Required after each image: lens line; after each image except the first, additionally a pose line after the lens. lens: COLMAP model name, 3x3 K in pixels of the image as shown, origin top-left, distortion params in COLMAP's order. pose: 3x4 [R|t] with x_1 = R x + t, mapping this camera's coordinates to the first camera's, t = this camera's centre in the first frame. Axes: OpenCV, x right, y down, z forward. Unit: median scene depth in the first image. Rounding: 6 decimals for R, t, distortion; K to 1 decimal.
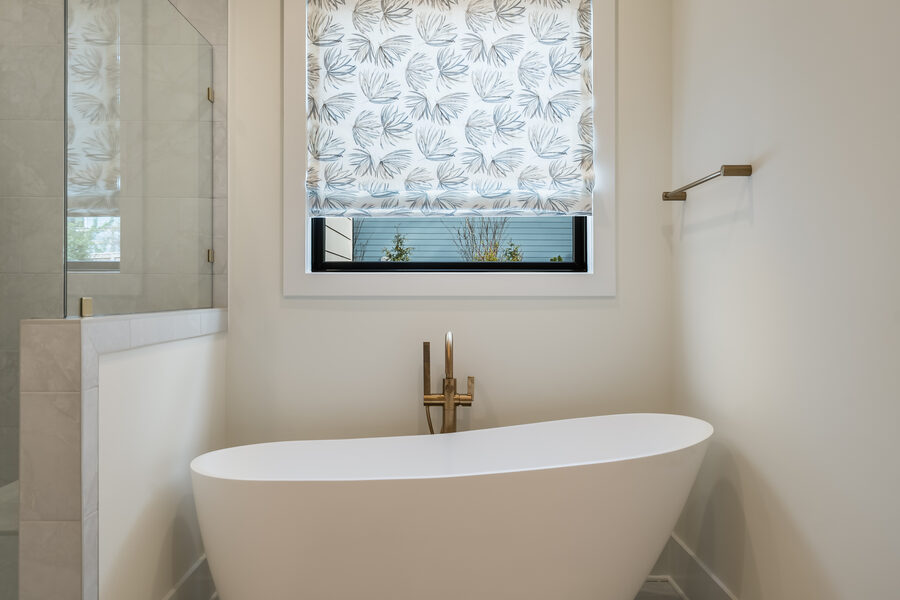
lens RADIAL K [[750.2, 0, 450.0], [0, 750.2, 300.0], [0, 0, 1]] dist [0.004461, 0.004543]
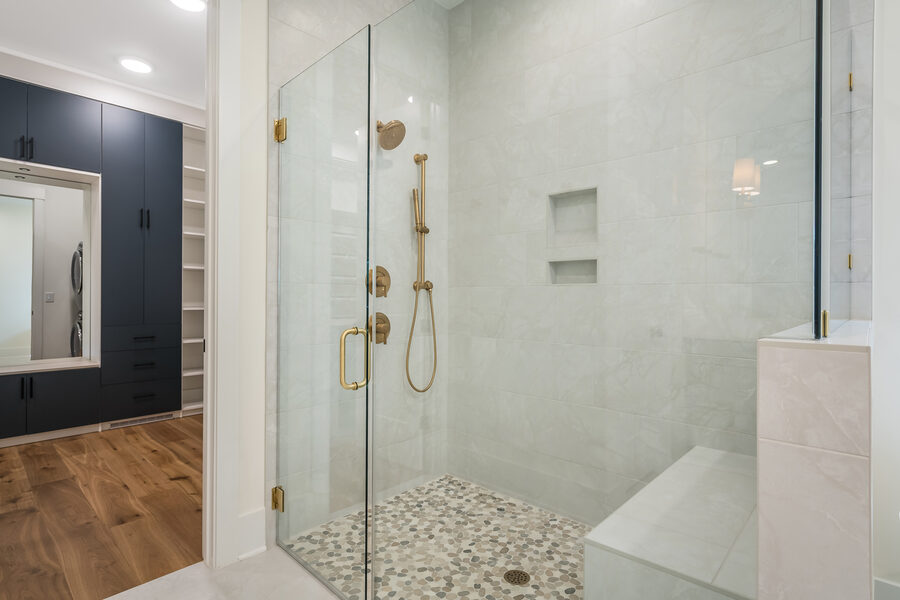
lens RADIAL K [[457.8, 0, 450.0], [0, 457.8, 300.0], [0, 0, 1]] dist [0.003922, 0.000470]
pose [[0.726583, 0.006859, -0.687045, -0.286103], [-0.013848, 0.999893, -0.004663, -0.003873], [0.686939, 0.012902, 0.726600, 0.274103]]
